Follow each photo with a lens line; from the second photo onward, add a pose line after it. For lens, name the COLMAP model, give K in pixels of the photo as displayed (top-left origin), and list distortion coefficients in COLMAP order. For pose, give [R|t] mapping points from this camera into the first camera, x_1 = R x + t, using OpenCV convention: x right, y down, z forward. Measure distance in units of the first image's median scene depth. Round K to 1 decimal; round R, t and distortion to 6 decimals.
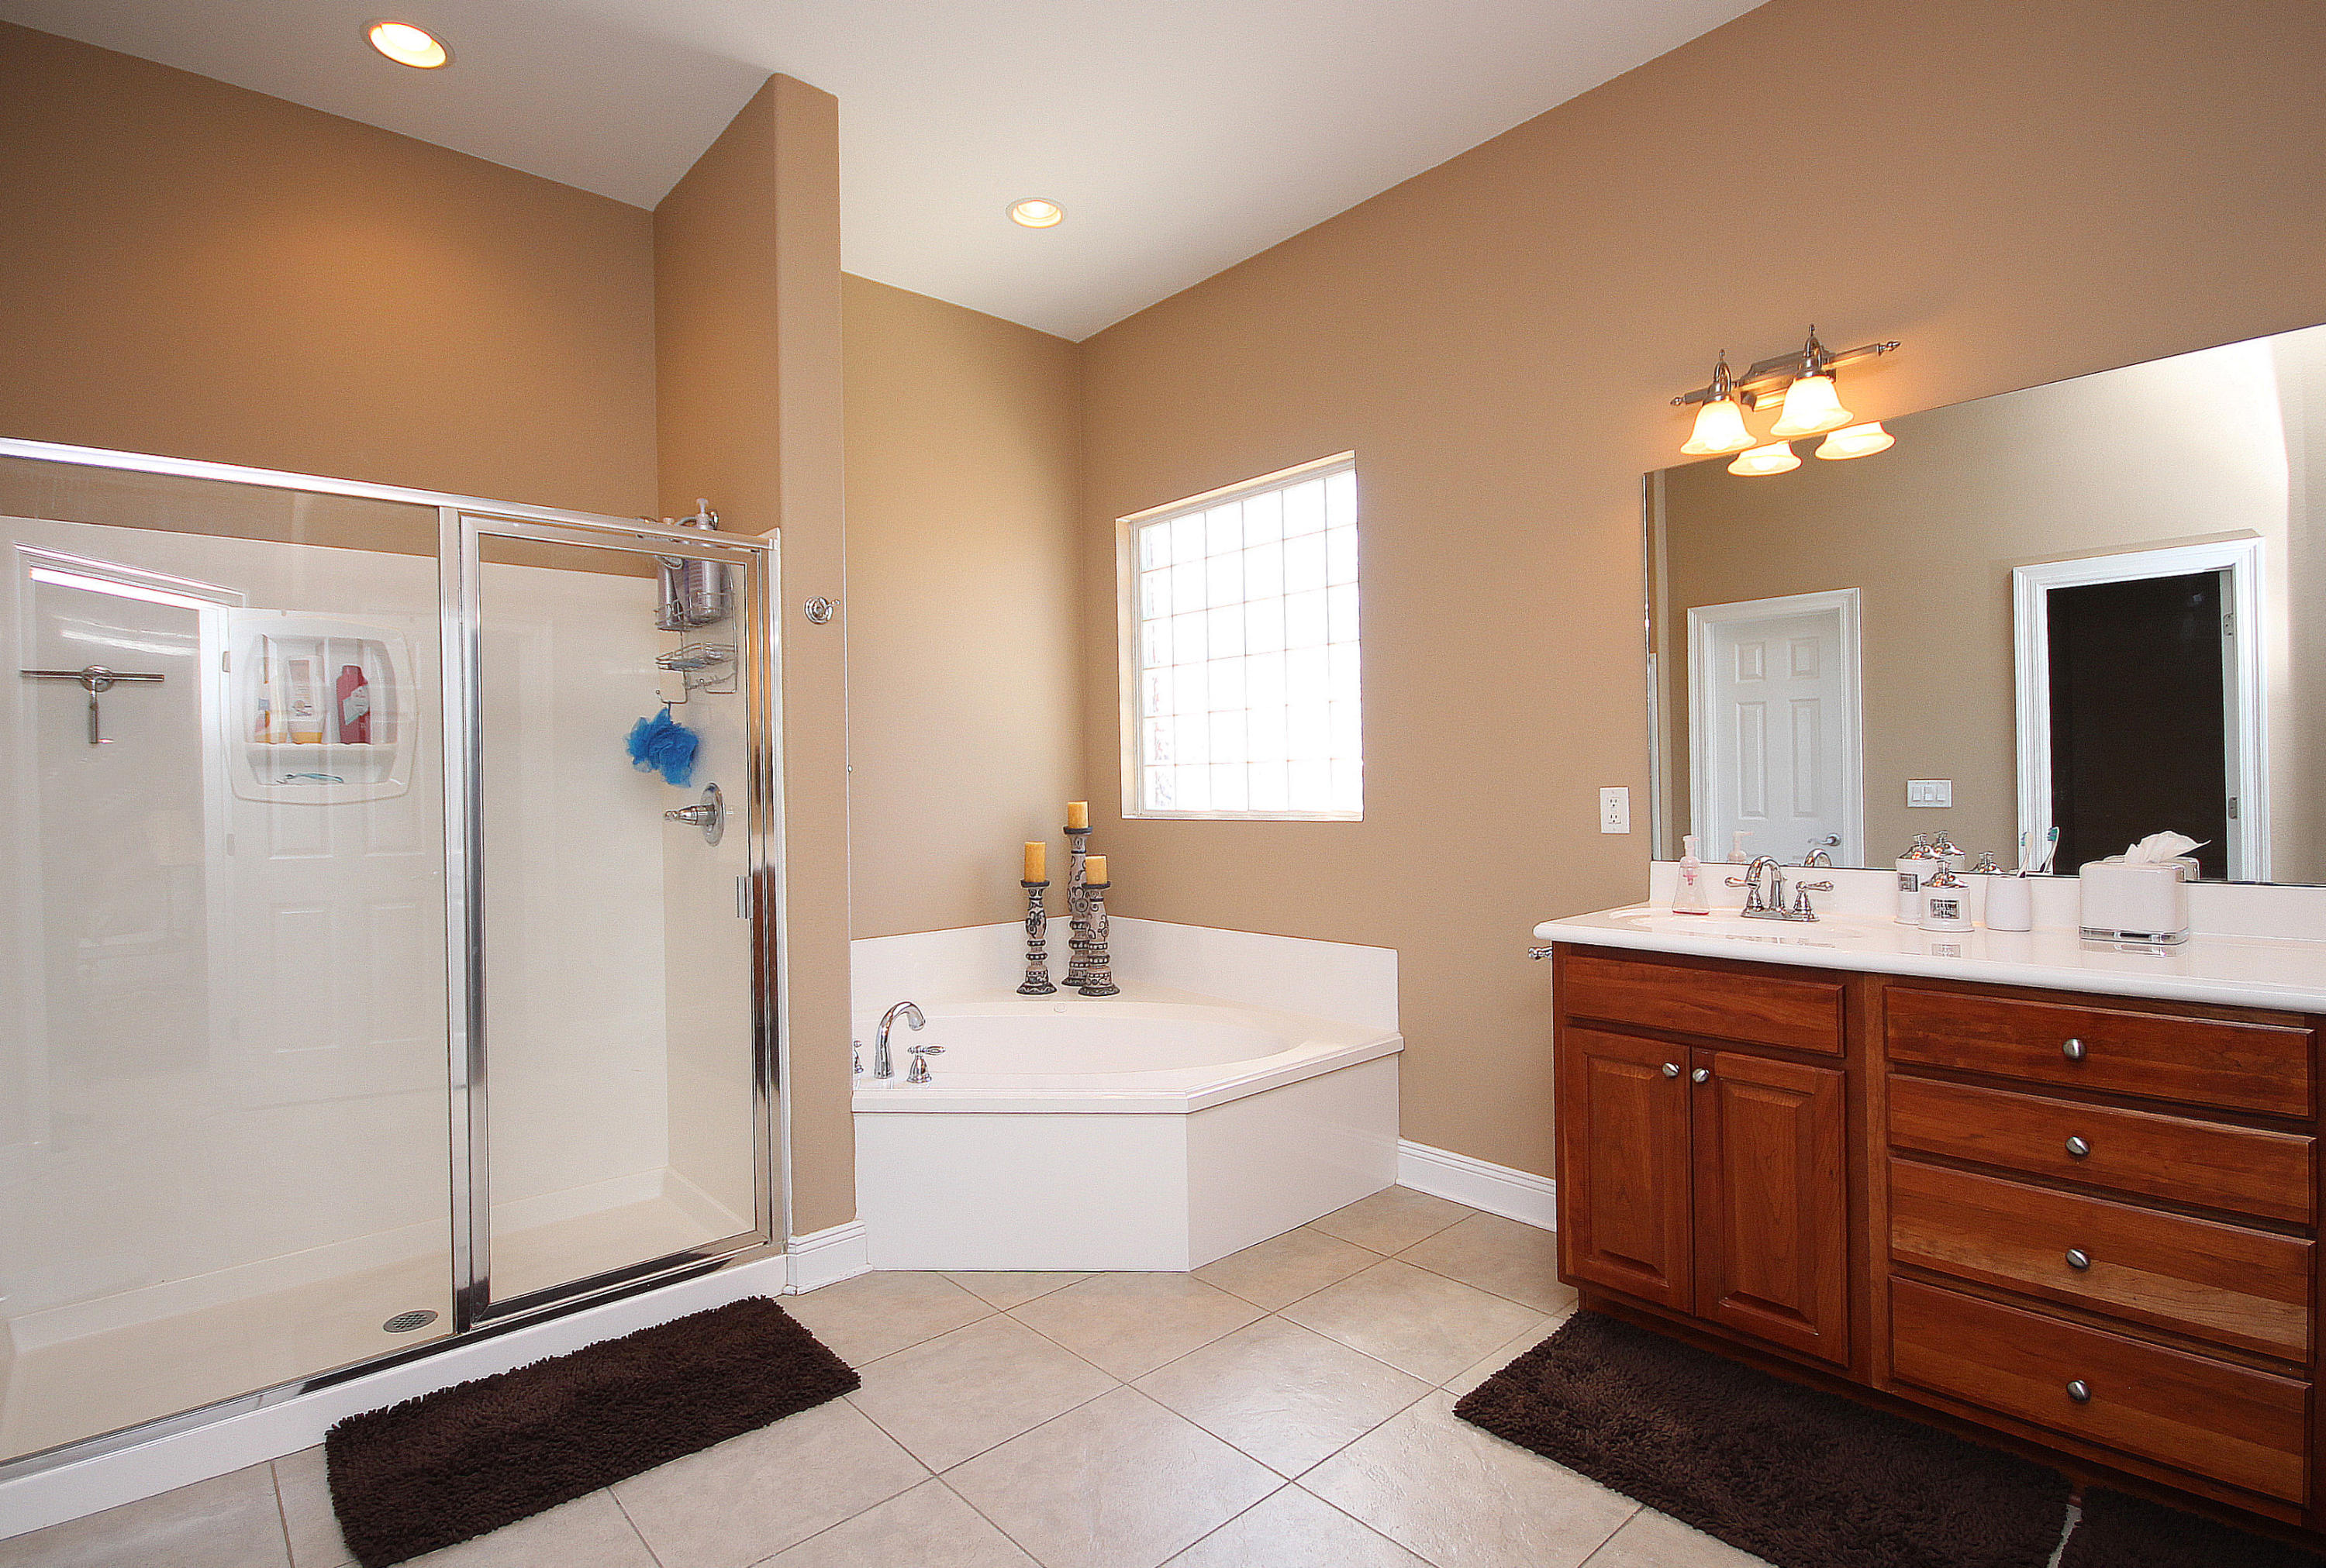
lens RADIAL K [[1105.7, 0, 1152.5], [0, 1105.7, 782.7], [0, 0, 1]] dist [-0.001256, -0.010211]
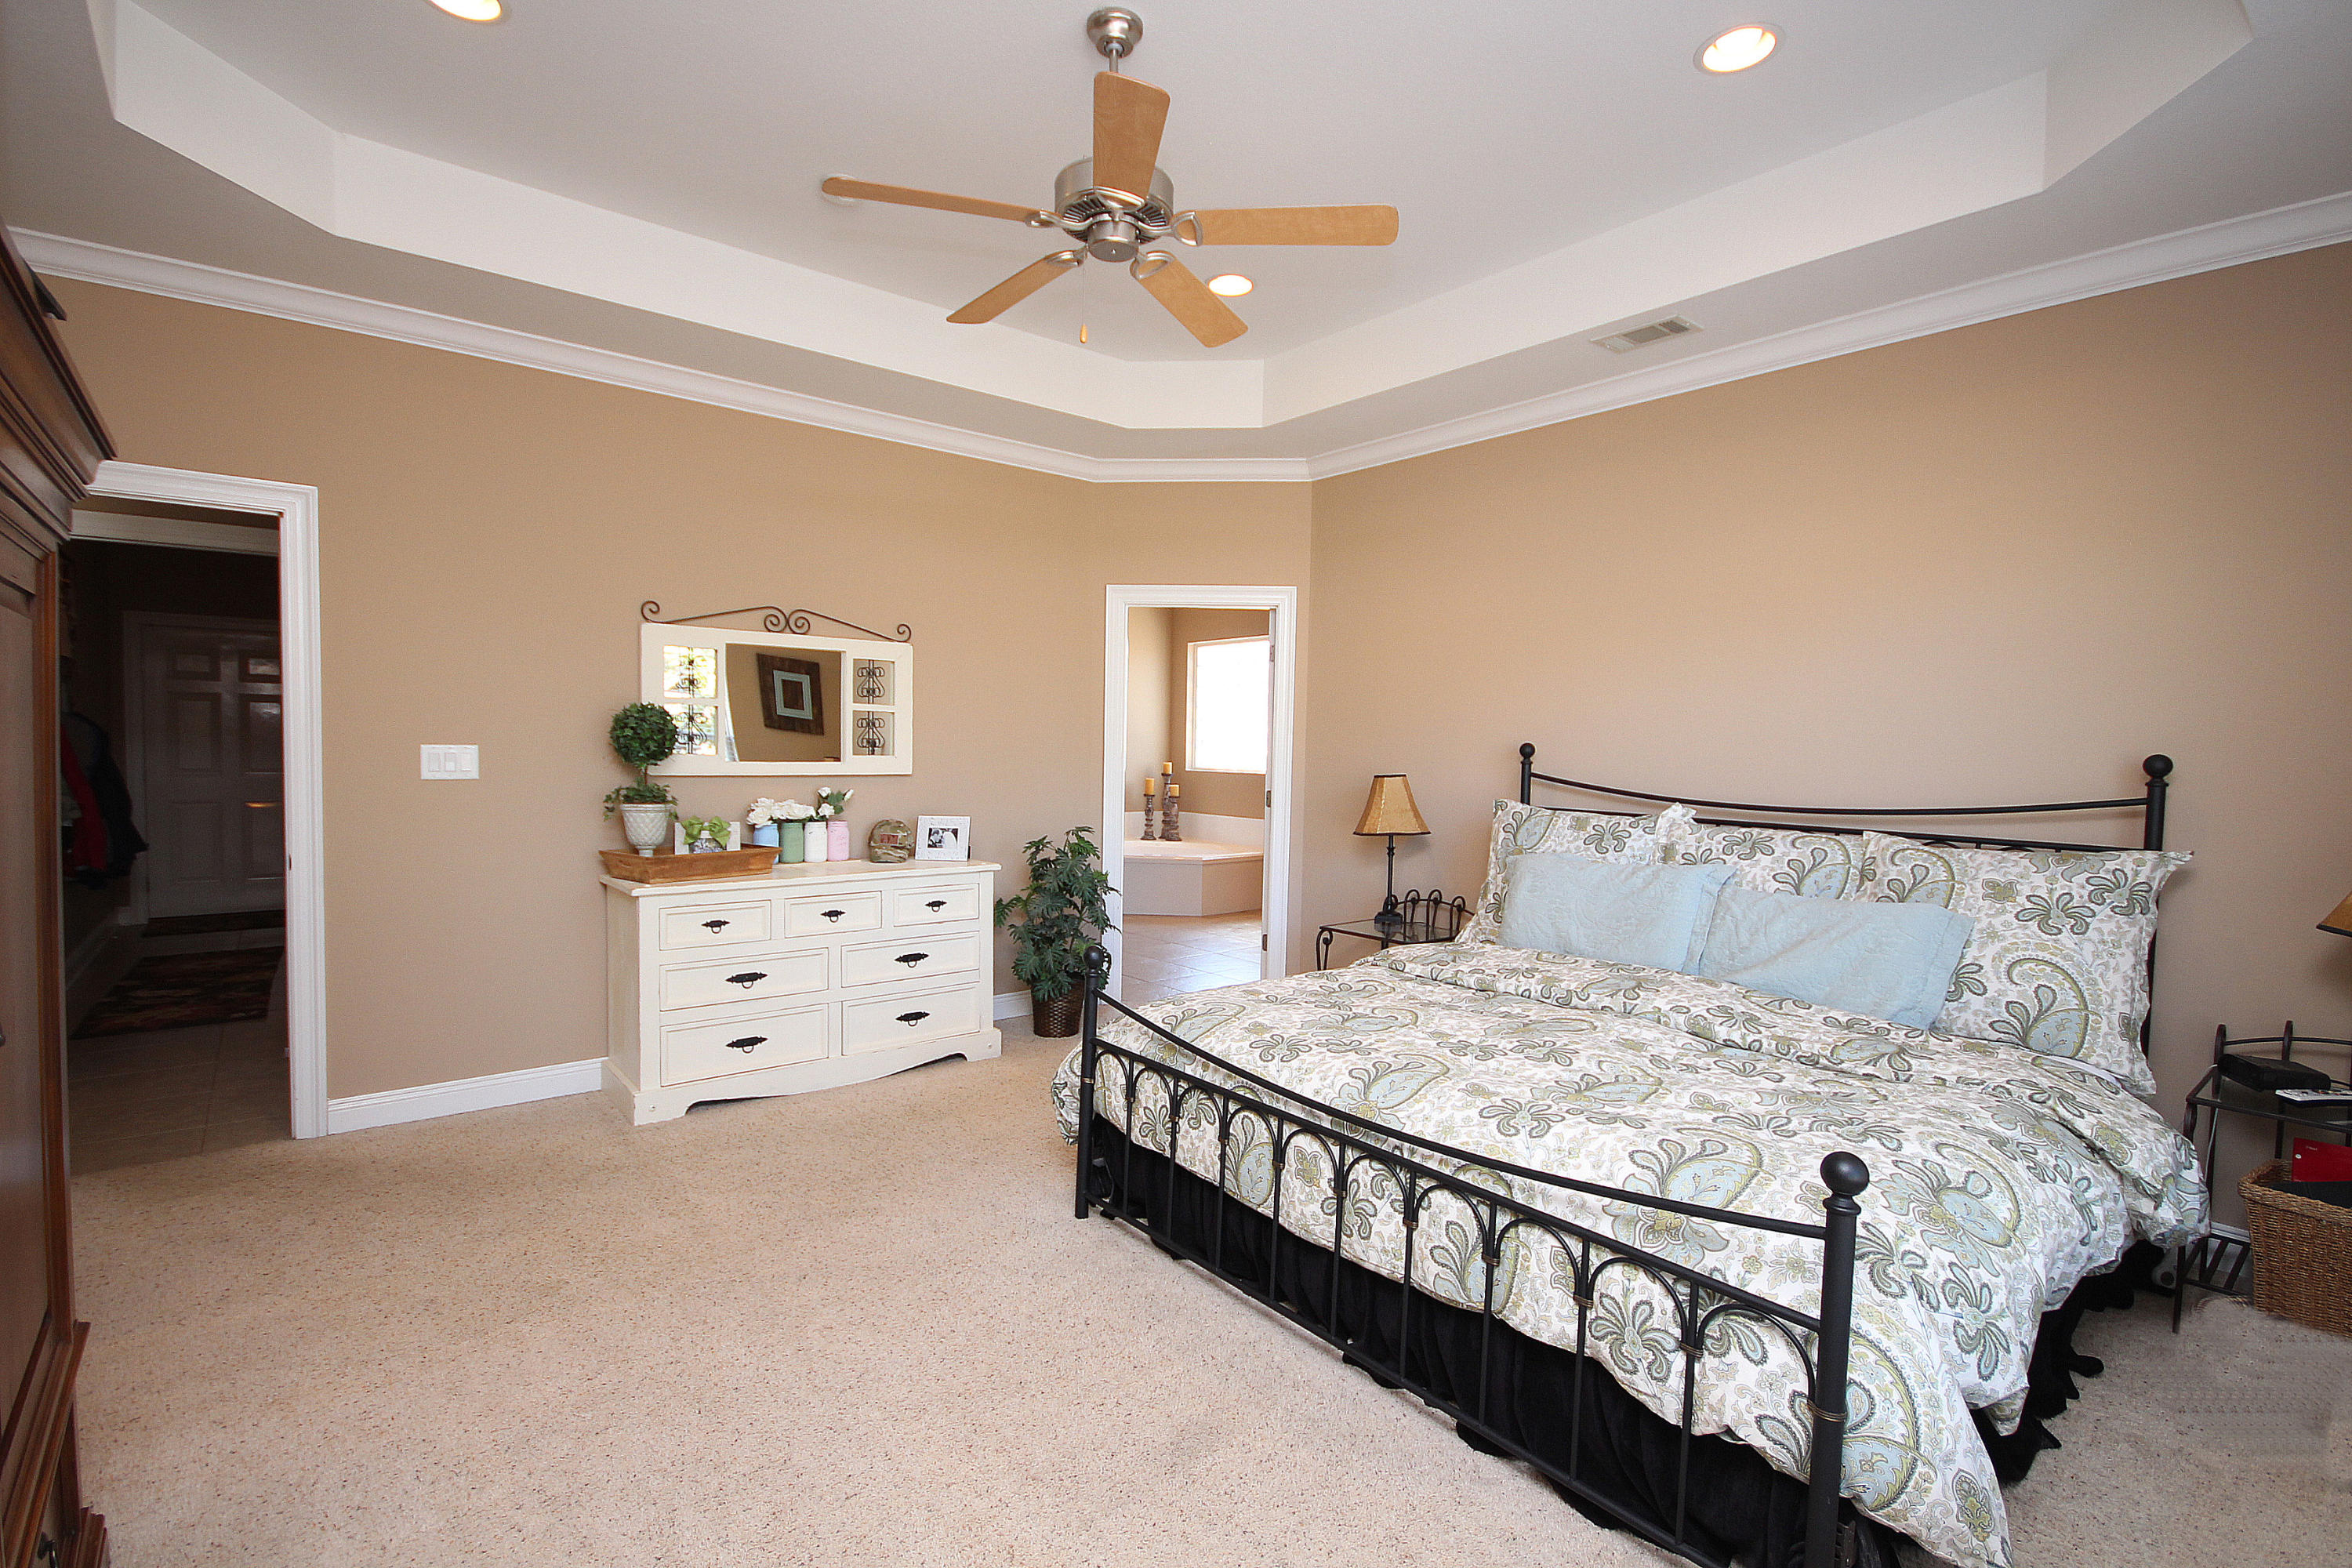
lens RADIAL K [[1087.9, 0, 1176.7], [0, 1087.9, 788.6], [0, 0, 1]] dist [-0.001432, -0.001576]
pose [[0.998684, 0.039237, -0.033037, 0.047665], [-0.037724, 0.998264, 0.045221, -0.050782], [0.034754, -0.043915, 0.998431, -2.015038]]
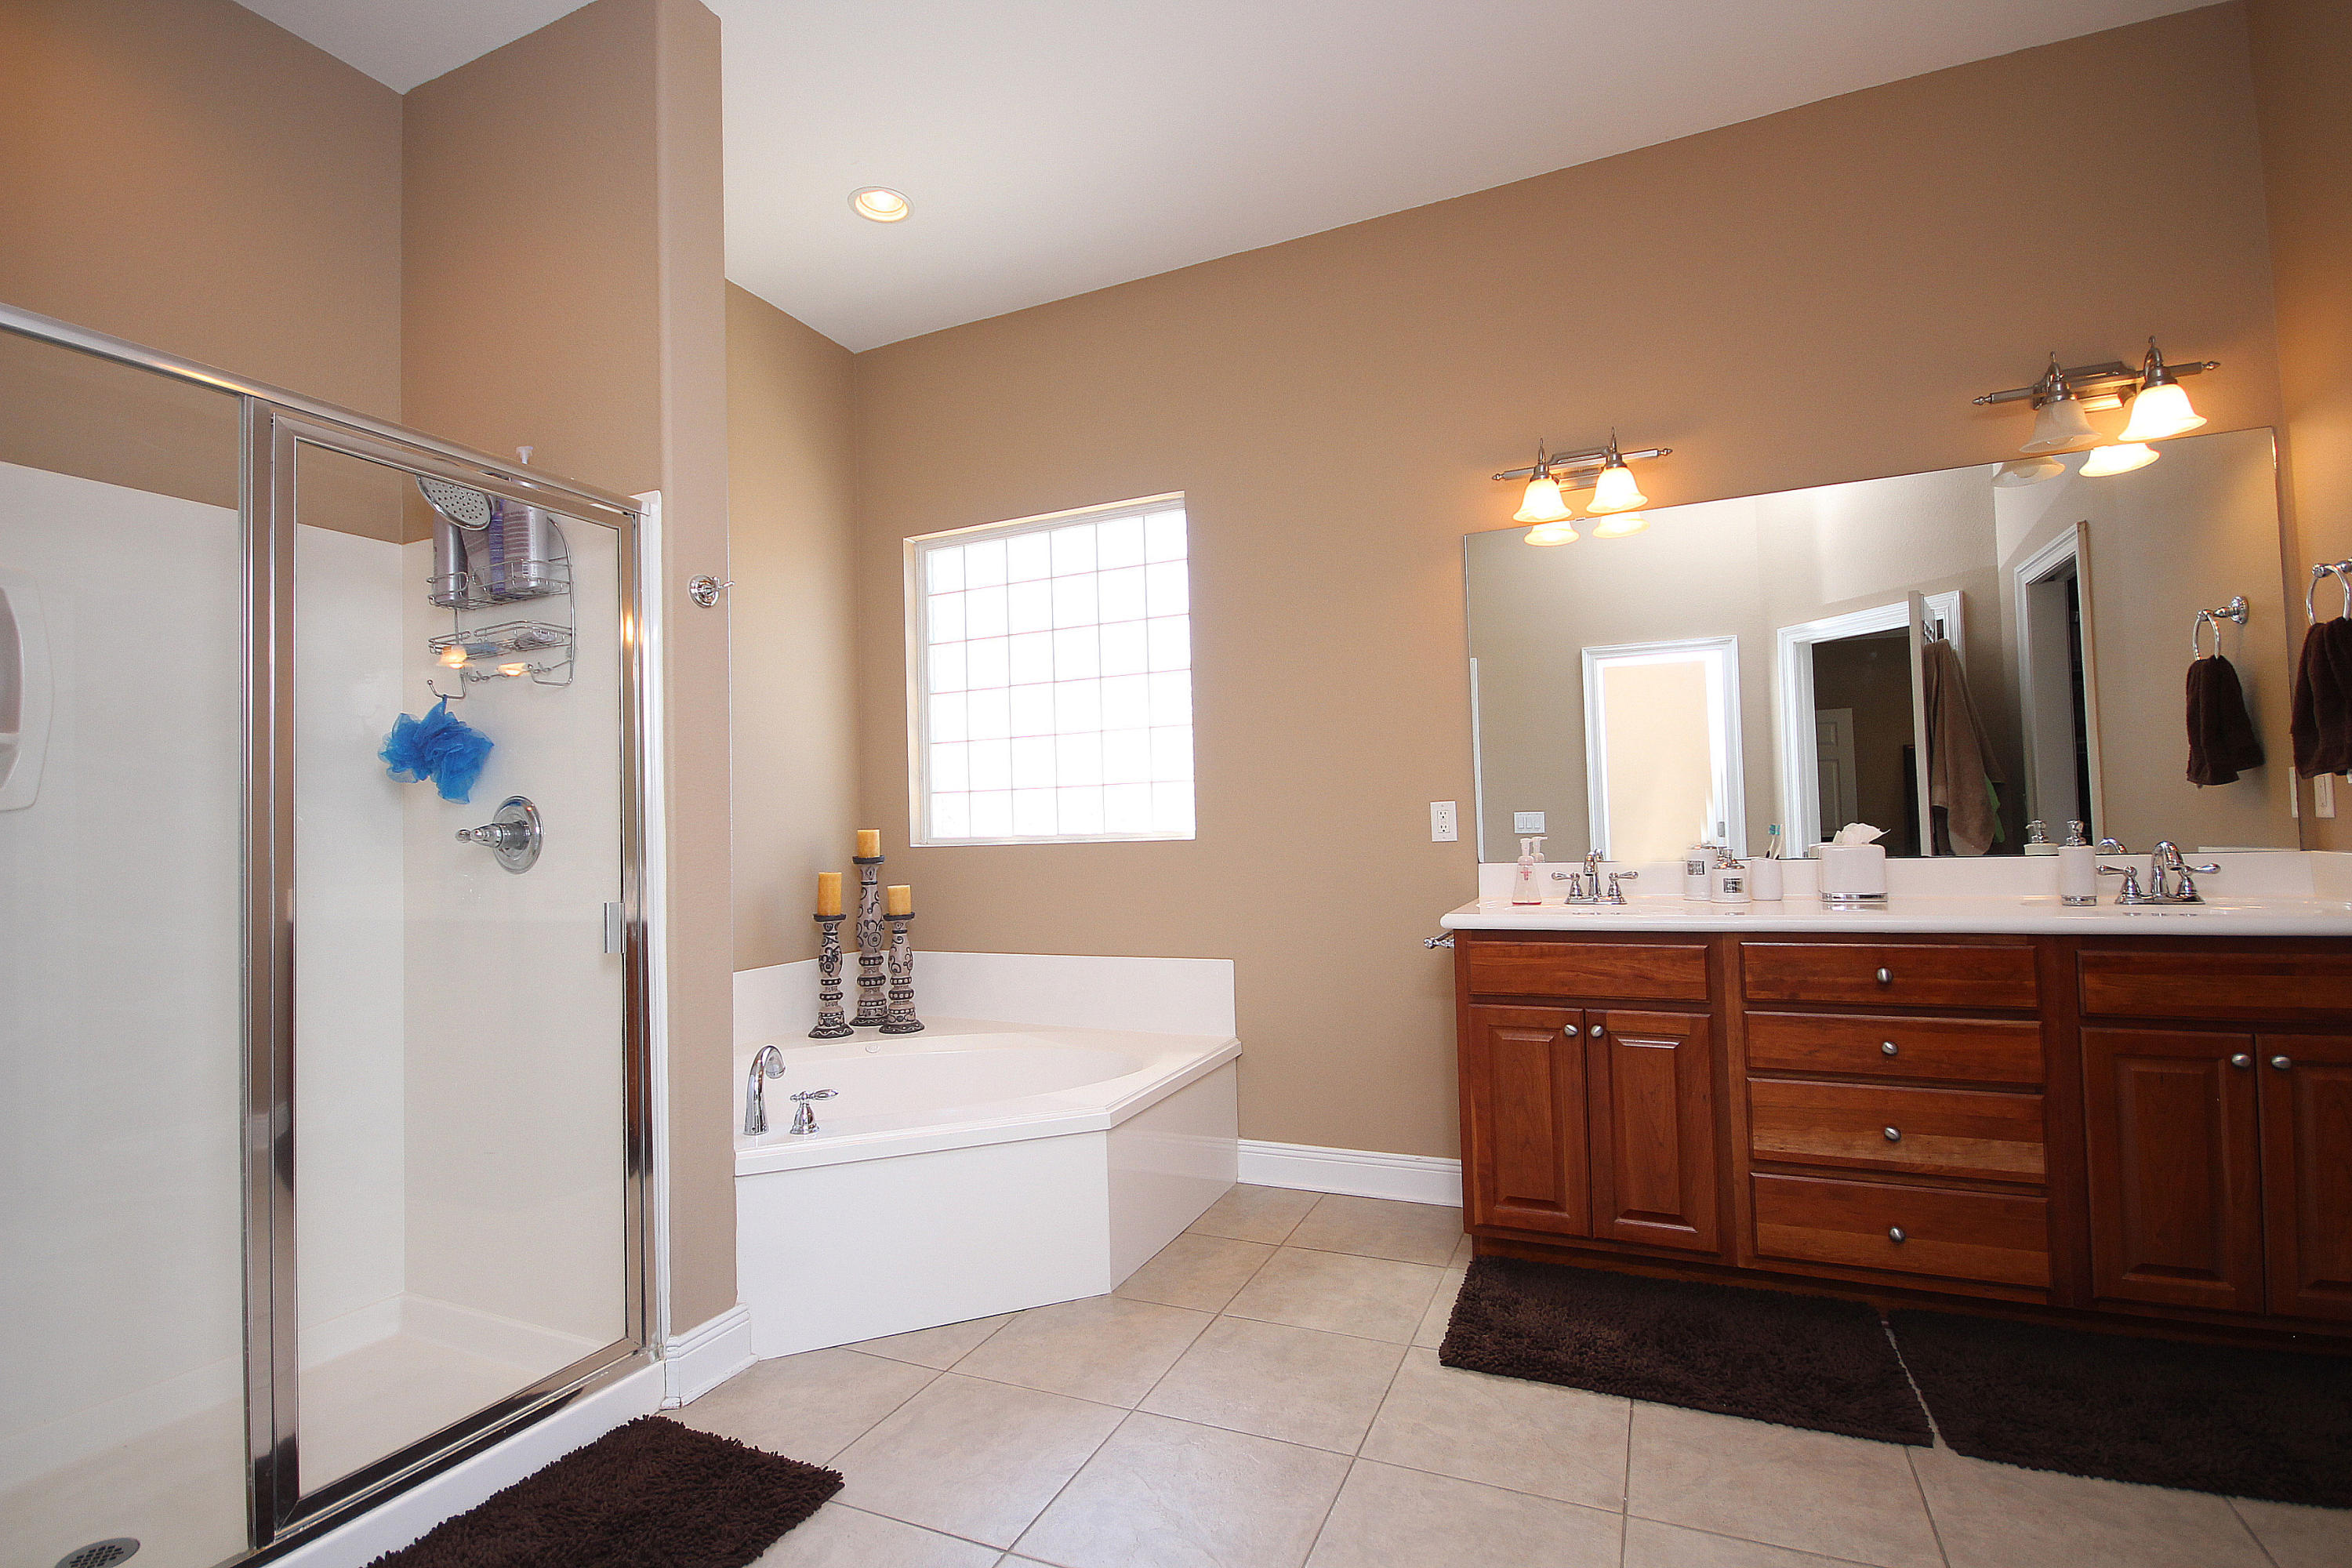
lens RADIAL K [[1061.0, 0, 1168.3], [0, 1061.0, 794.6], [0, 0, 1]] dist [0.001477, -0.011770]
pose [[0.912704, 0.006232, 0.408575, -0.301217], [0.010831, 0.999163, -0.039434, 0.038376], [-0.408479, 0.040416, 0.911873, 0.102766]]
